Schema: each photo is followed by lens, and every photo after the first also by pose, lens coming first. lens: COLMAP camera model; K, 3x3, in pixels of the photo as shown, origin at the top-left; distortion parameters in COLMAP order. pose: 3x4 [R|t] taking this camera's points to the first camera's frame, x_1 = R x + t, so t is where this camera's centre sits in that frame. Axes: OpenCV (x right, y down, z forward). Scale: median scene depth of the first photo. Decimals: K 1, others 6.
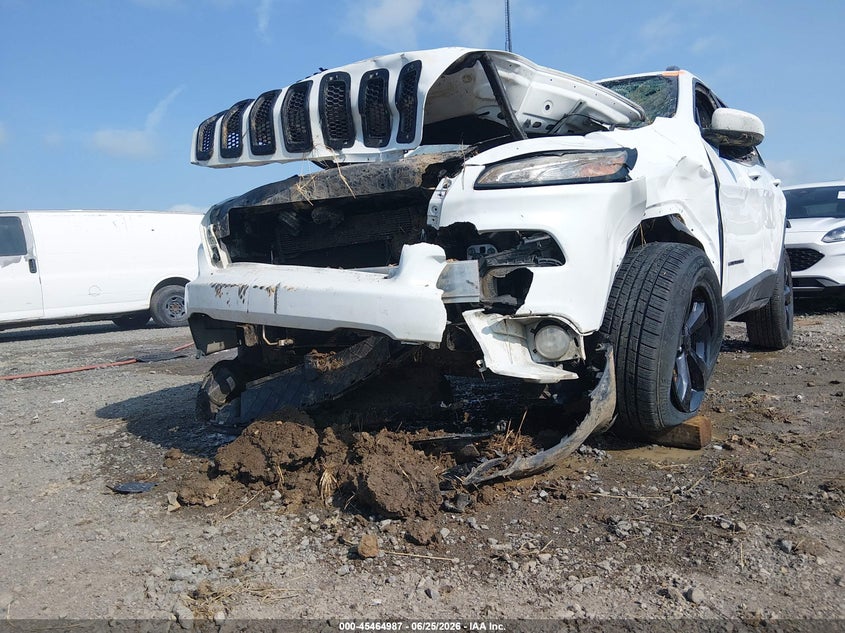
lens RADIAL K [[612.7, 0, 422.5], [0, 612.7, 316.5], [0, 0, 1]] dist [0.109997, -0.160114]
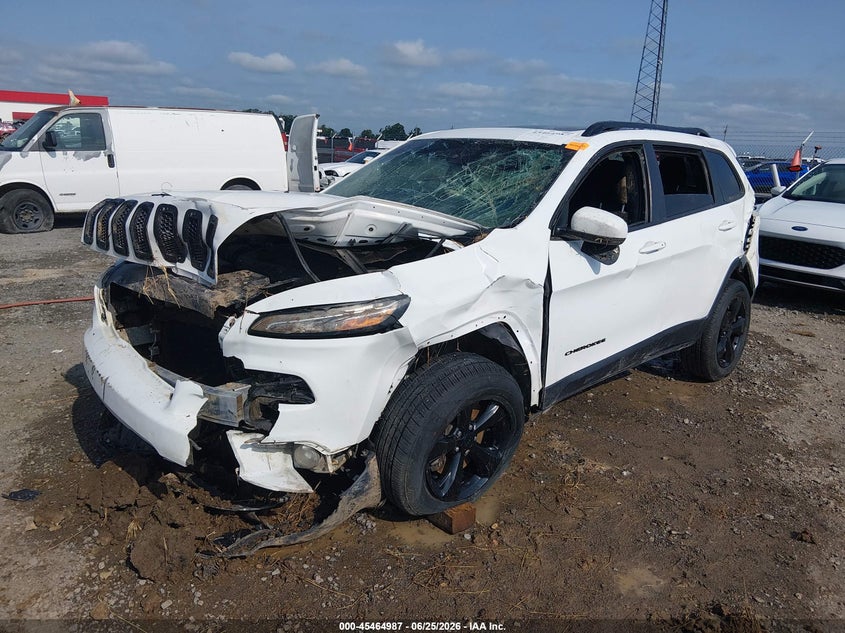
lens RADIAL K [[612.7, 0, 422.5], [0, 612.7, 316.5], [0, 0, 1]] dist [0.109997, -0.160114]
pose [[0.980667, 0.134471, -0.142160, 0.538619], [-0.104496, 0.974093, 0.200557, -0.472542], [0.165446, -0.181825, 0.969313, -0.117905]]
